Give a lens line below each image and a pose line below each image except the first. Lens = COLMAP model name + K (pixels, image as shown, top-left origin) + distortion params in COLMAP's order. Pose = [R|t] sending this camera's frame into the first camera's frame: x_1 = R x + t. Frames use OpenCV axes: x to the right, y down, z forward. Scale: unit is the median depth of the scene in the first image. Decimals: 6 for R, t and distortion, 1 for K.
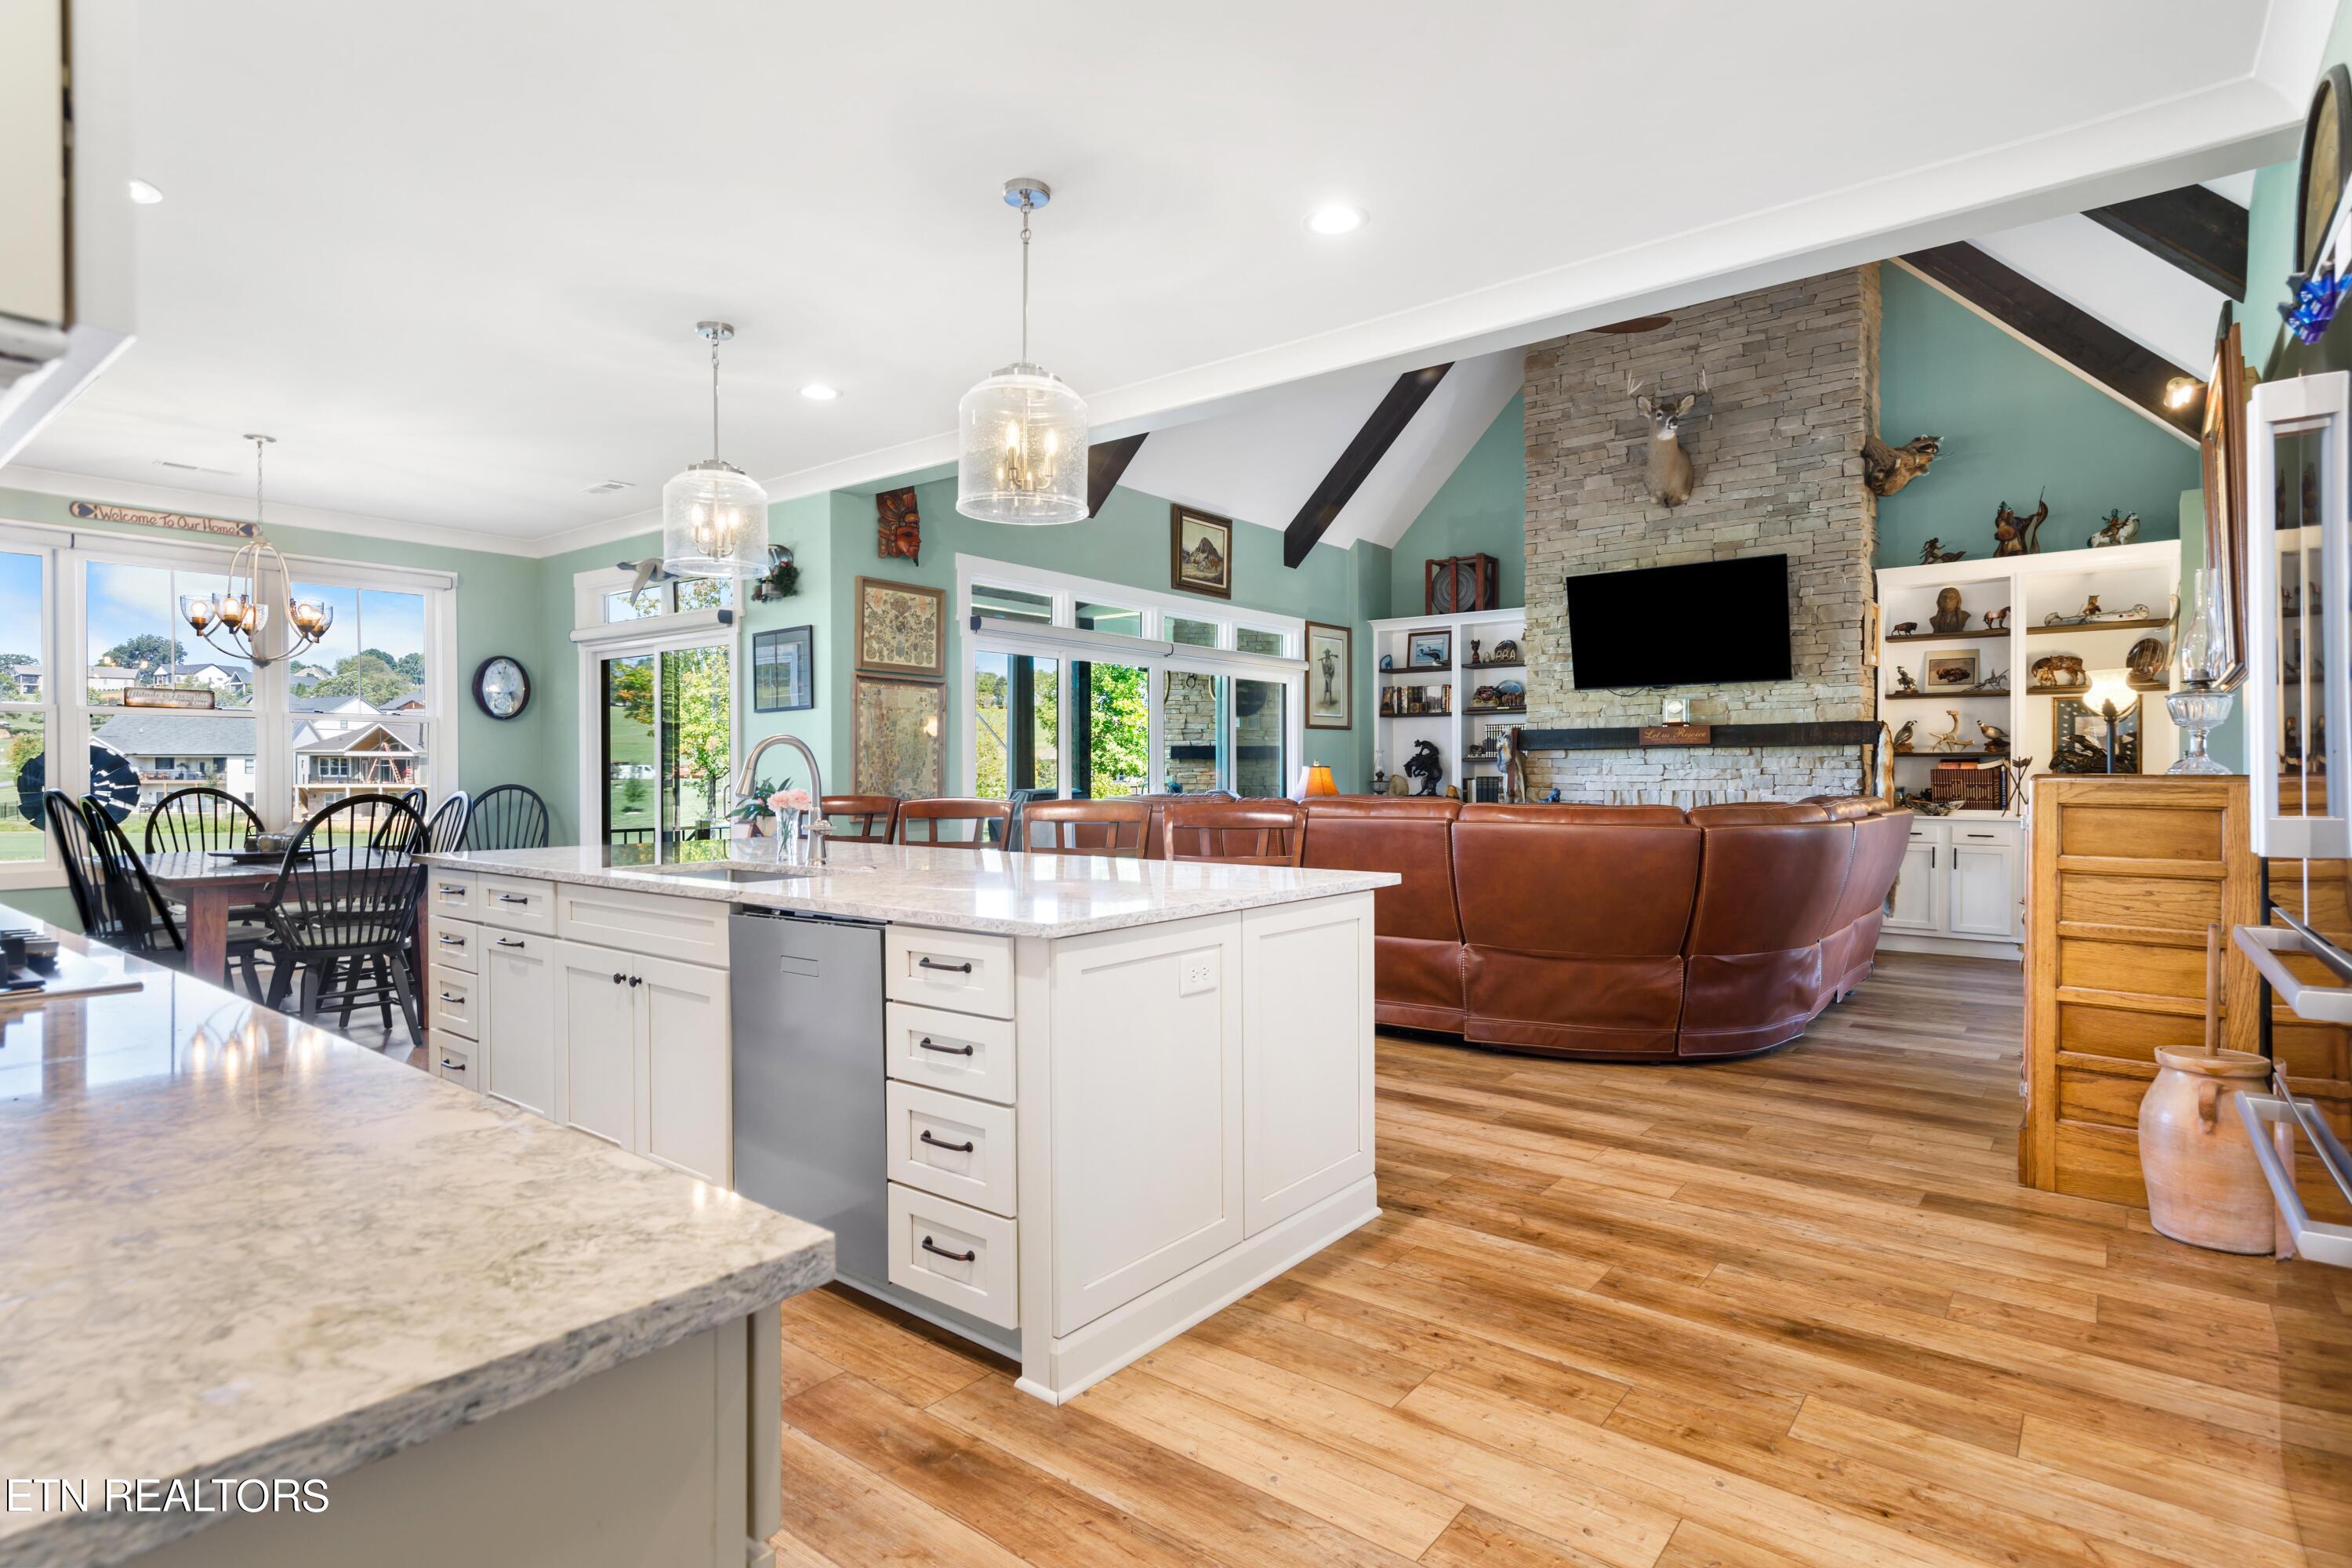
lens RADIAL K [[1173.1, 0, 1182.4], [0, 1173.1, 782.4], [0, 0, 1]] dist [-0.003613, -0.000603]
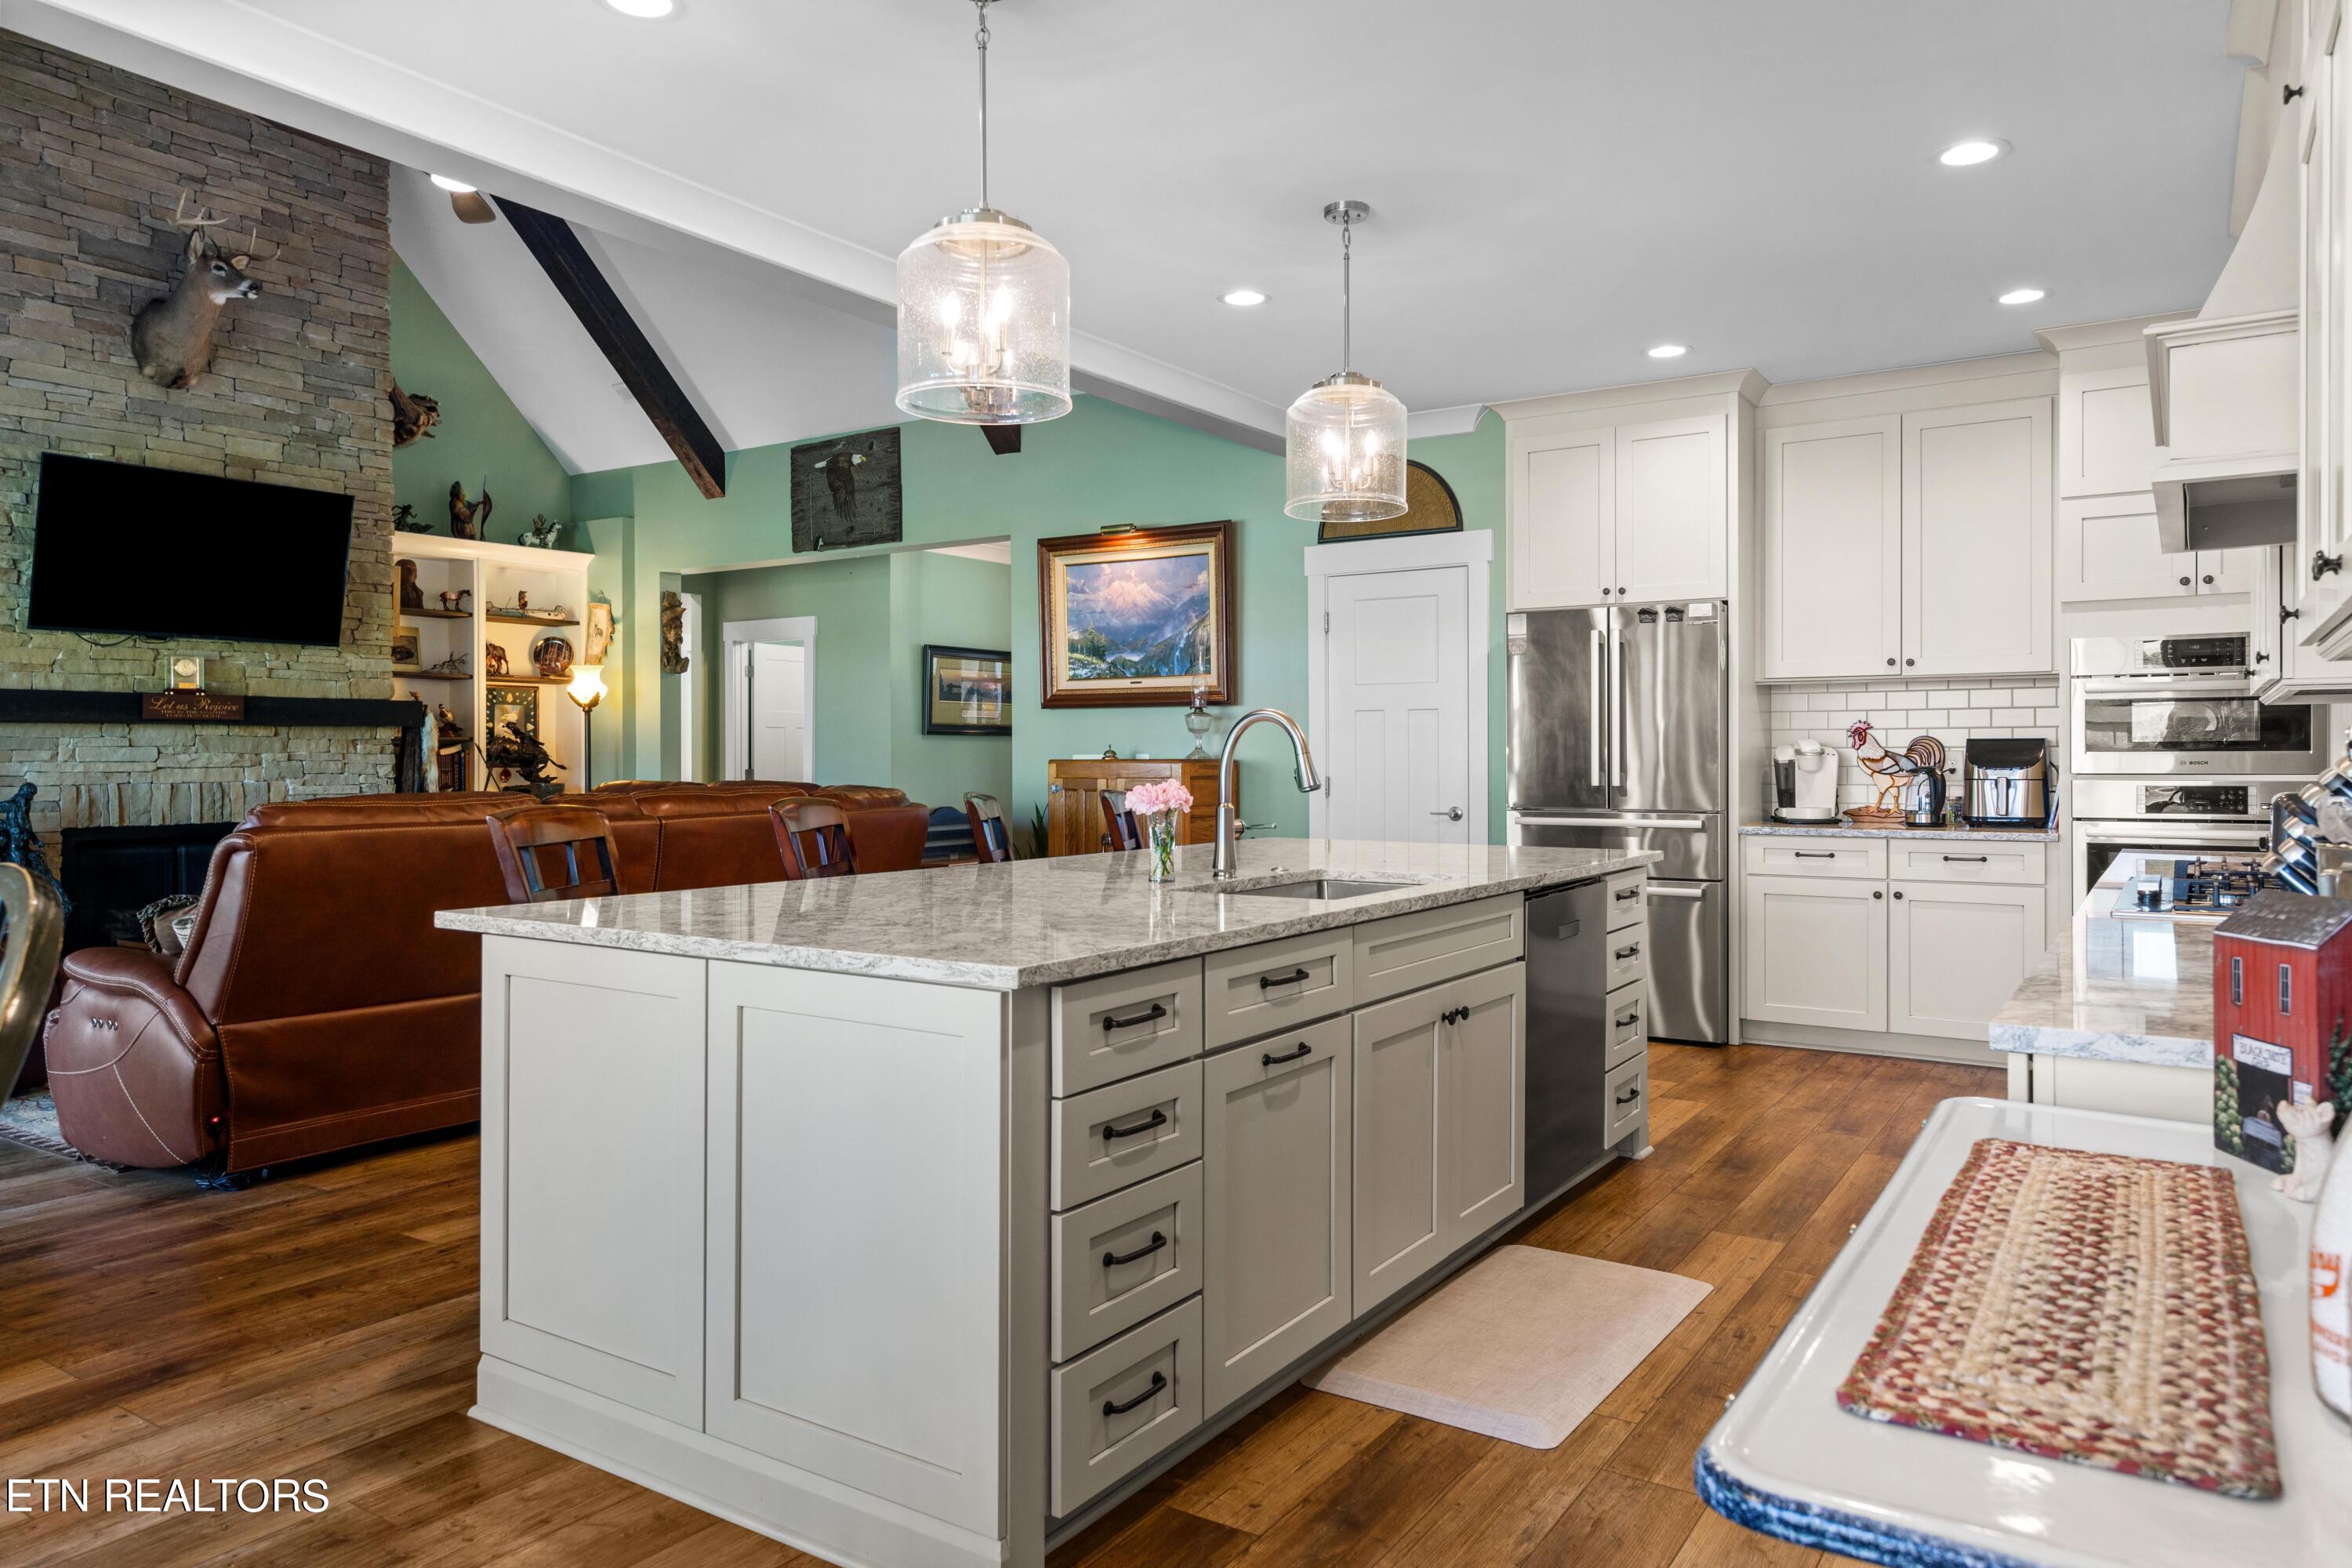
lens RADIAL K [[1510.9, 0, 1170.2], [0, 1510.9, 772.6], [0, 0, 1]] dist [0.000149, 0.000667]
pose [[-0.082637, -0.008258, 0.996545, -0.574760], [0.008976, 0.999919, 0.009031, -0.002507], [-0.996539, 0.009691, -0.082557, 0.483257]]
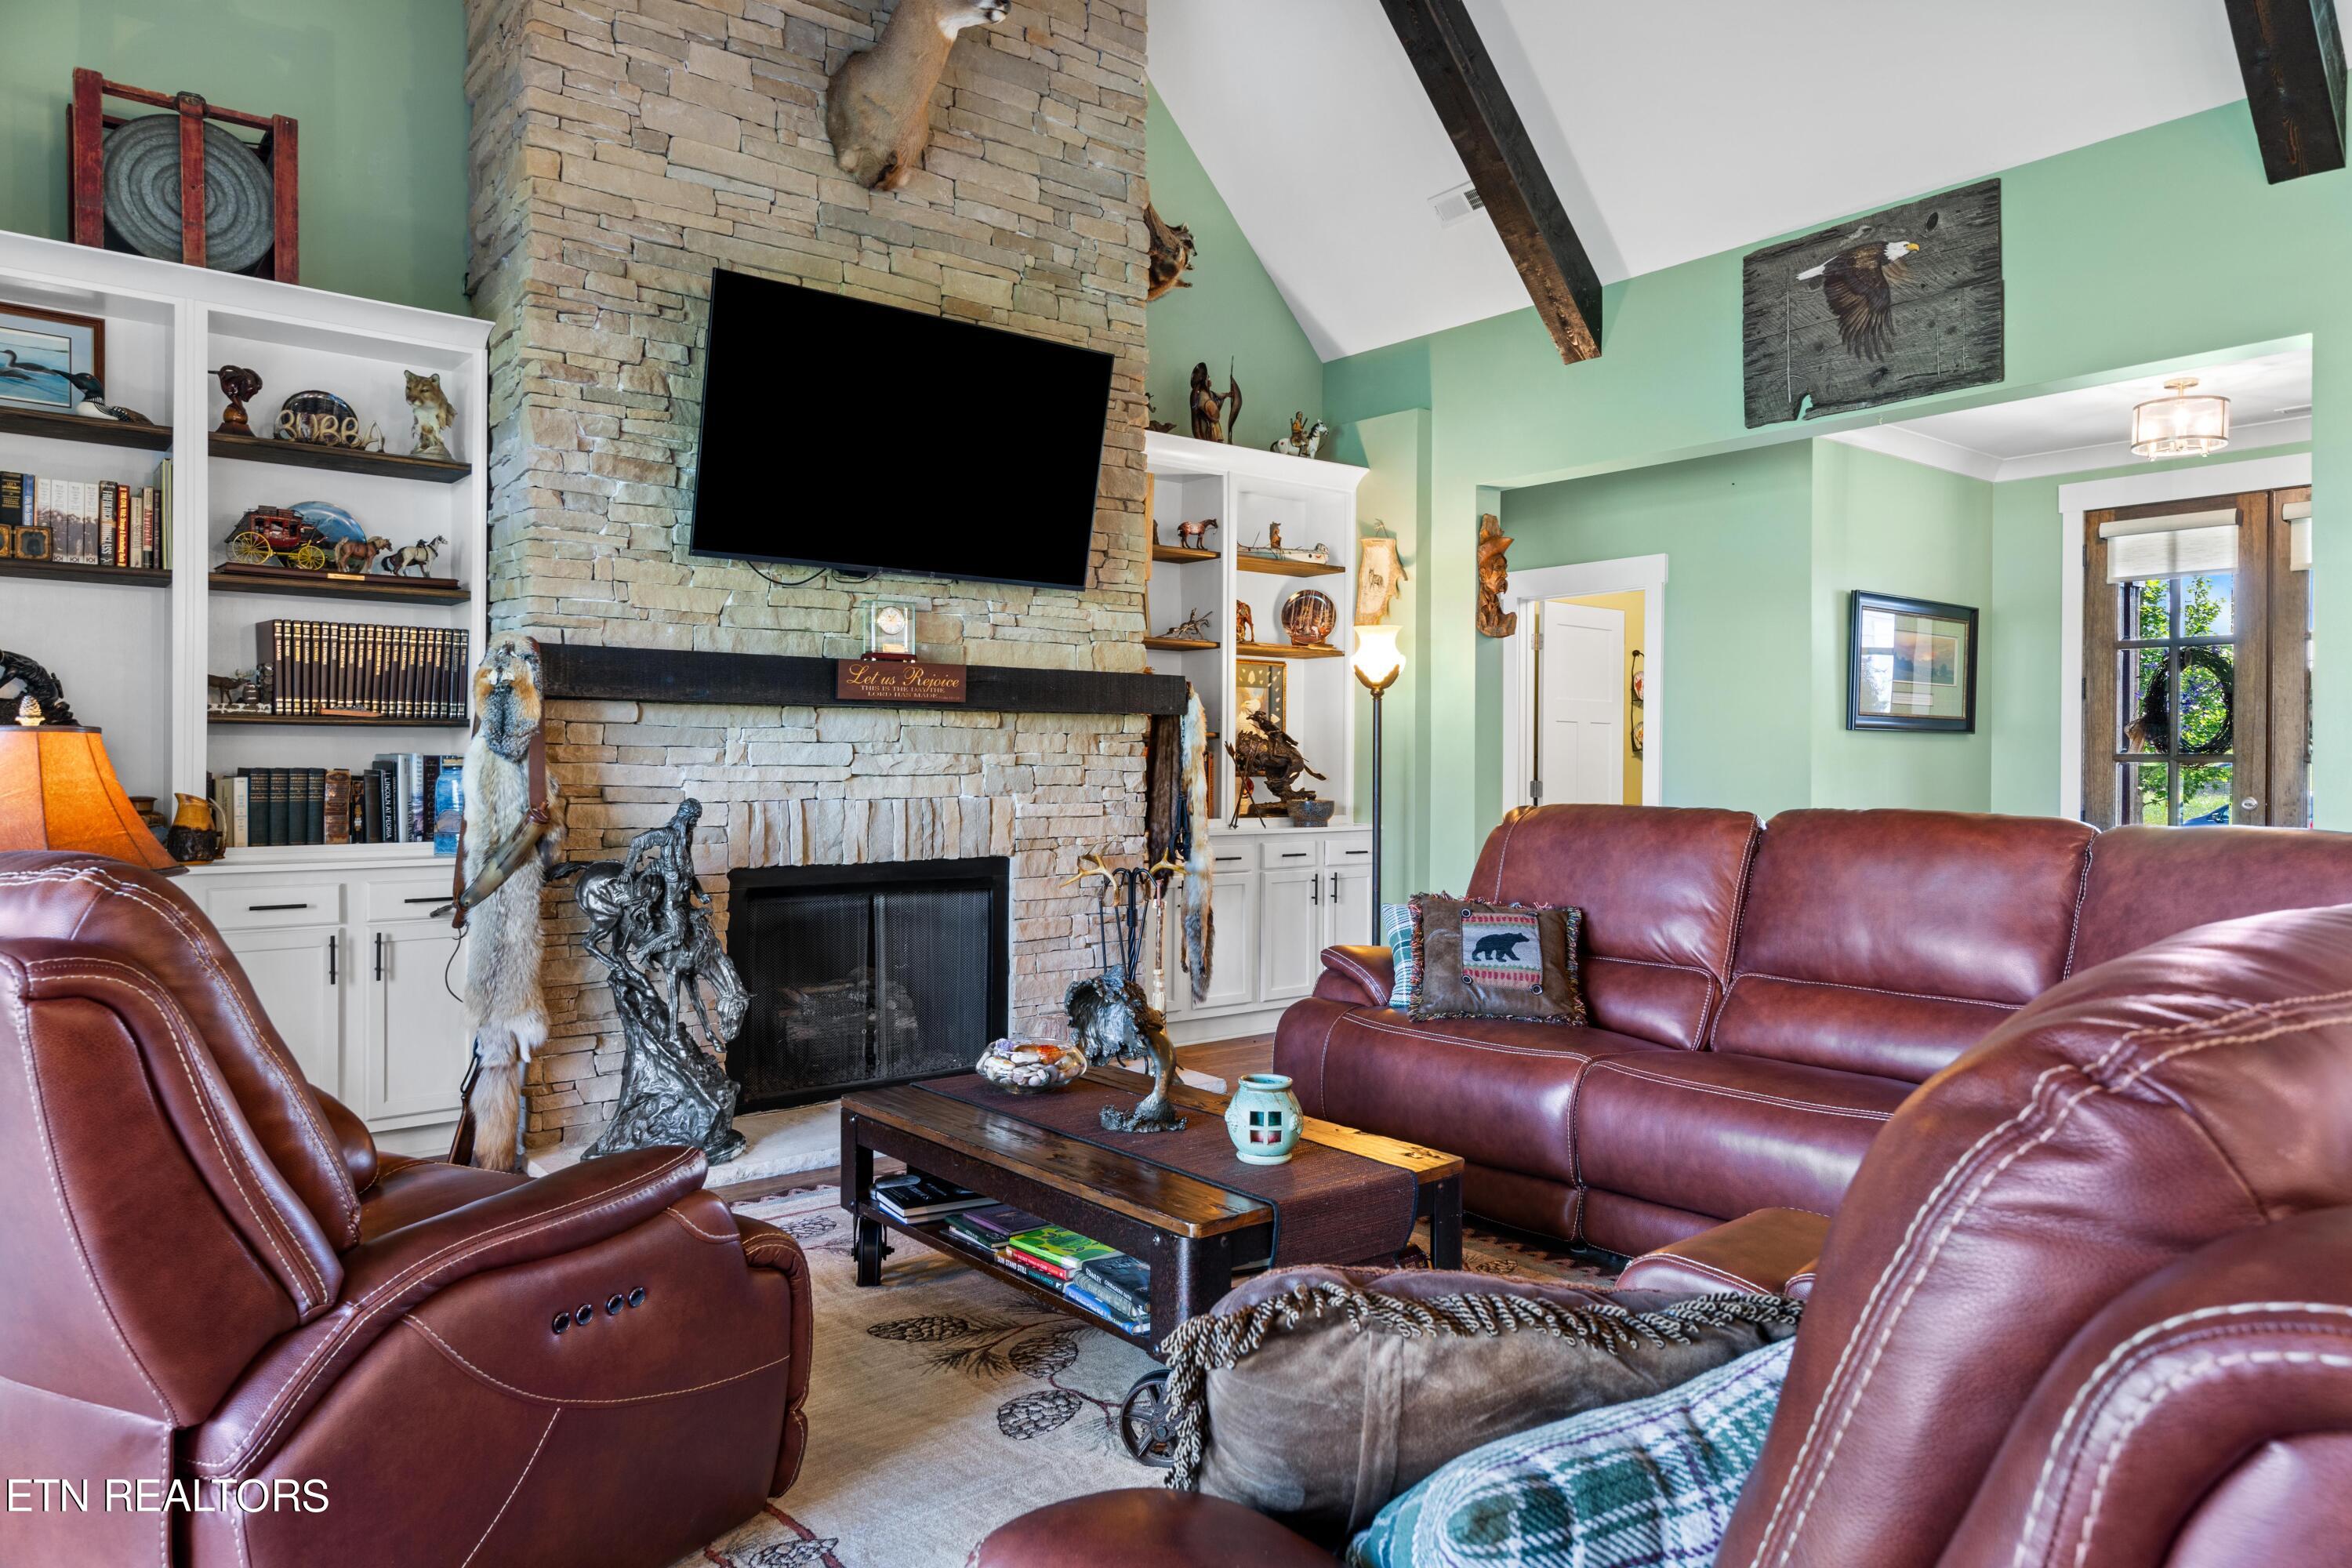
lens RADIAL K [[1510.5, 0, 1172.4], [0, 1510.5, 773.3], [0, 0, 1]] dist [0.005035, 0.000700]
pose [[0.223288, -0.003181, 0.974747, -0.146228], [0.002364, 0.999994, 0.002722, -0.004828], [-0.974750, 0.001696, 0.223295, 0.774715]]
